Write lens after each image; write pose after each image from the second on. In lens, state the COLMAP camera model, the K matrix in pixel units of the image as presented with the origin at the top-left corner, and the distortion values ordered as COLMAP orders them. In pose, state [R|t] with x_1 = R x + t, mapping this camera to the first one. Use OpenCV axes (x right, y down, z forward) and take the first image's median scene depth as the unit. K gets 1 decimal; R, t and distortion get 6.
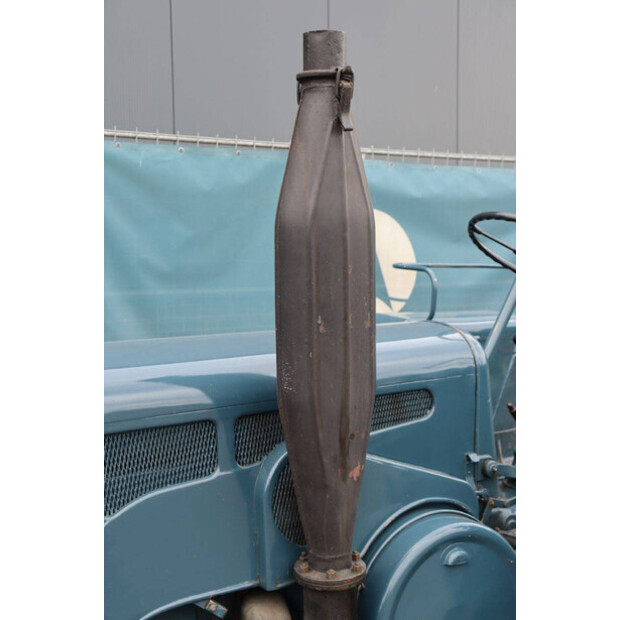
lens RADIAL K [[862.9, 0, 309.7], [0, 862.9, 311.1], [0, 0, 1]] dist [0.012537, 0.000000]
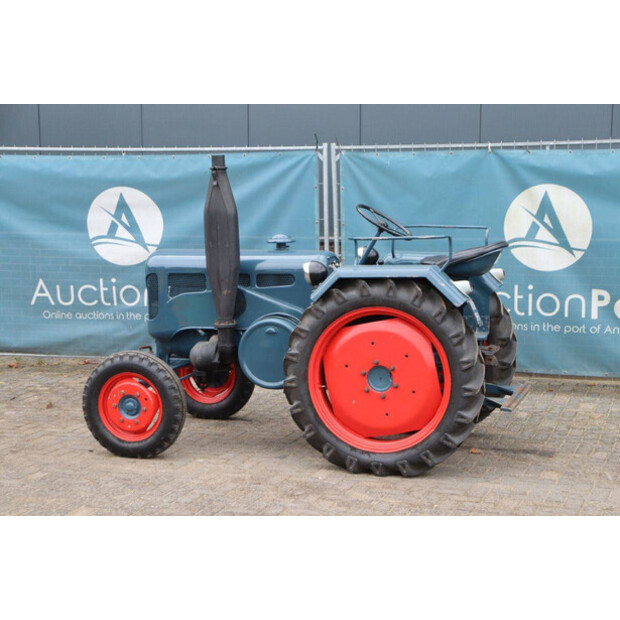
lens RADIAL K [[1291.3, 0, 313.4], [0, 1291.3, 310.4], [0, 0, 1]] dist [0.384979, 0.000000]
pose [[0.639717, 0.077935, -0.764649, 1.712005], [-0.053251, 0.996950, 0.057061, -0.015997], [0.766764, 0.004215, 0.641916, -0.793921]]
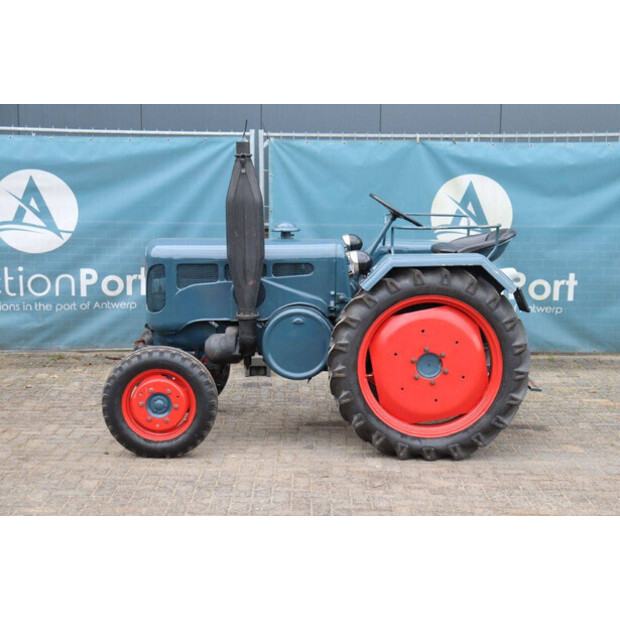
lens RADIAL K [[1188.2, 0, 324.4], [0, 1188.2, 317.8], [0, 0, 1]] dist [0.340250, 0.000000]
pose [[0.857618, 0.077017, -0.508487, 1.079453], [-0.049080, 0.996467, 0.068150, 0.002780], [0.511939, -0.033490, 0.858369, -1.114028]]
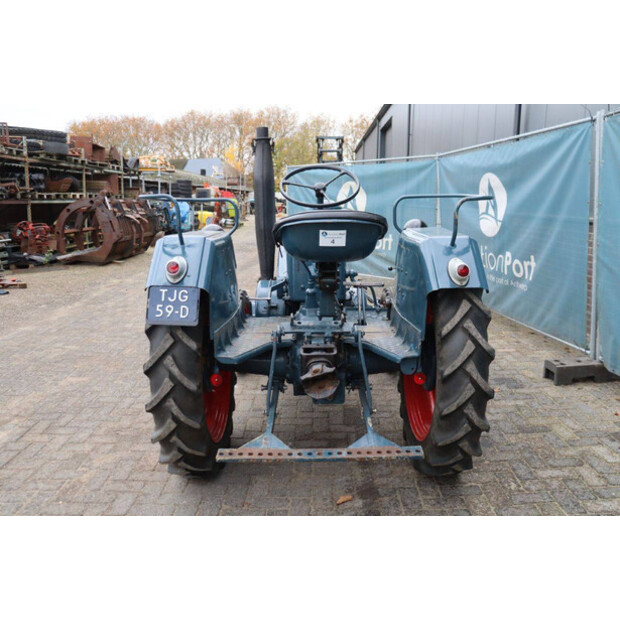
lens RADIAL K [[529.5, 0, 311.2], [0, 529.5, 308.8], [0, 0, 1]] dist [-0.081545, 0.019571]
pose [[-0.539258, 0.169409, -0.824925, 0.779421], [-0.060260, 0.969284, 0.238447, -0.050095], [0.839982, 0.178294, -0.512486, 1.014056]]
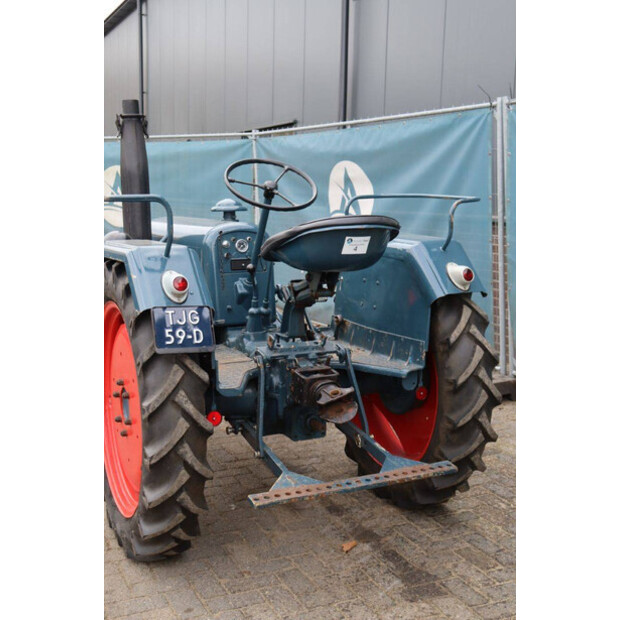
lens RADIAL K [[825.0, 0, 309.0], [0, 825.0, 307.0], [0, 0, 1]] dist [0.064245, 0.000000]
pose [[-0.132645, 0.139310, -0.981325, 1.087333], [-0.078887, 0.985449, 0.150558, -0.049444], [0.988019, 0.097384, -0.119725, 0.804334]]
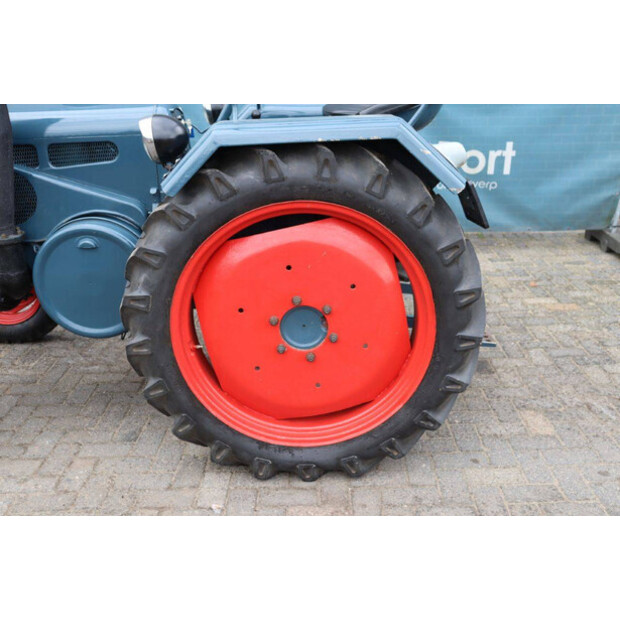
lens RADIAL K [[643.0, 0, 315.1], [0, 643.0, 310.3], [0, 0, 1]] dist [-0.062926, 0.000000]
pose [[0.849827, 0.171437, -0.498401, 0.569644], [-0.022506, 0.956563, 0.290657, 0.020717], [0.526581, -0.235791, 0.816771, 0.100087]]
